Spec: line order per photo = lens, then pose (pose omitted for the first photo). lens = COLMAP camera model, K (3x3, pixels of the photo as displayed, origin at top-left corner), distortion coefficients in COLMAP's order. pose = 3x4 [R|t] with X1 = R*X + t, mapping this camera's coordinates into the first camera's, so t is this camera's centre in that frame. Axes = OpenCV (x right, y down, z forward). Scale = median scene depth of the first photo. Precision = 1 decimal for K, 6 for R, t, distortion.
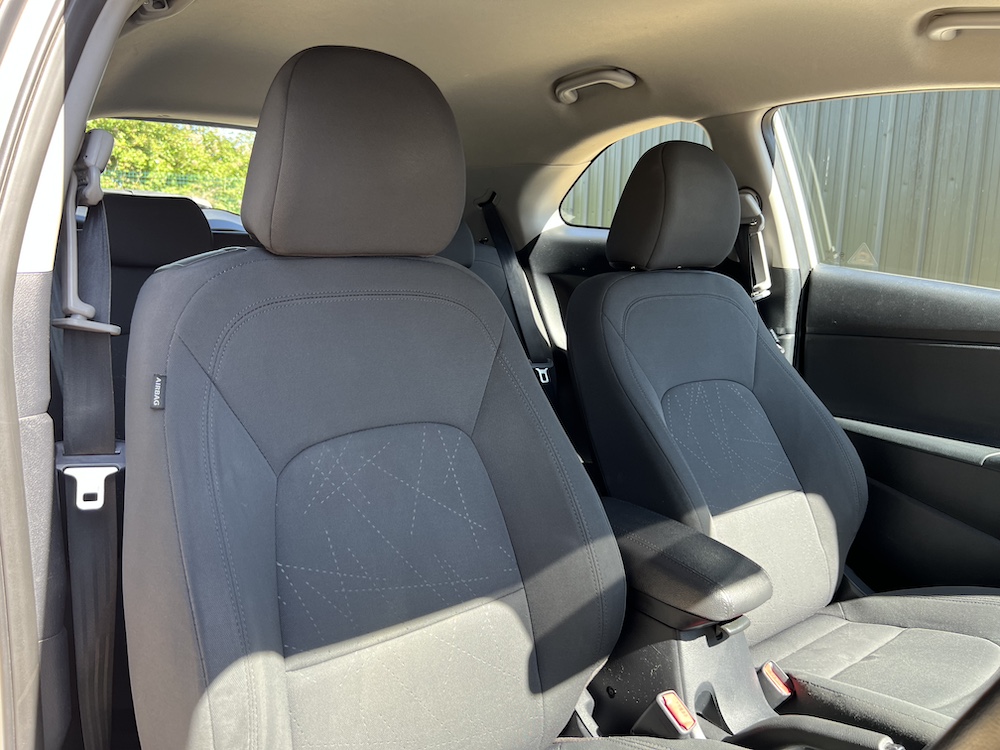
lens RADIAL K [[746.2, 0, 484.0], [0, 746.2, 374.8], [0, 0, 1]] dist [0.047414, -0.058083]
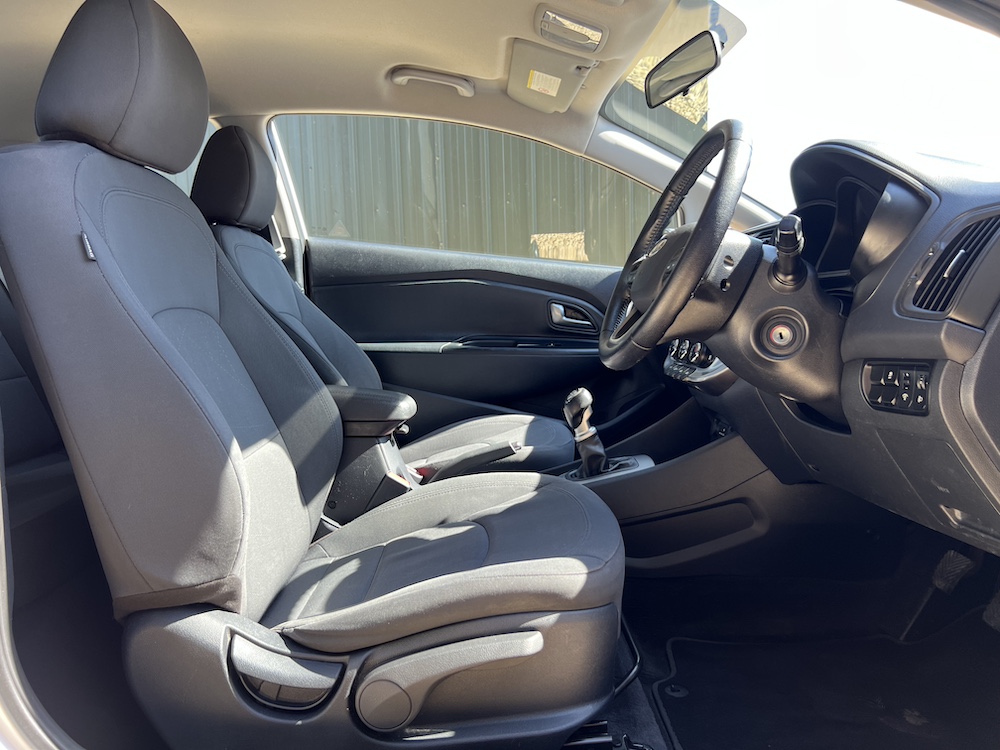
lens RADIAL K [[746.2, 0, 484.0], [0, 746.2, 374.8], [0, 0, 1]] dist [0.047414, -0.058083]
pose [[0.626822, -0.111901, 0.771085, -0.544043], [0.158671, 0.987228, 0.014283, 0.165271], [-0.762835, 0.113396, 0.636572, -0.094834]]
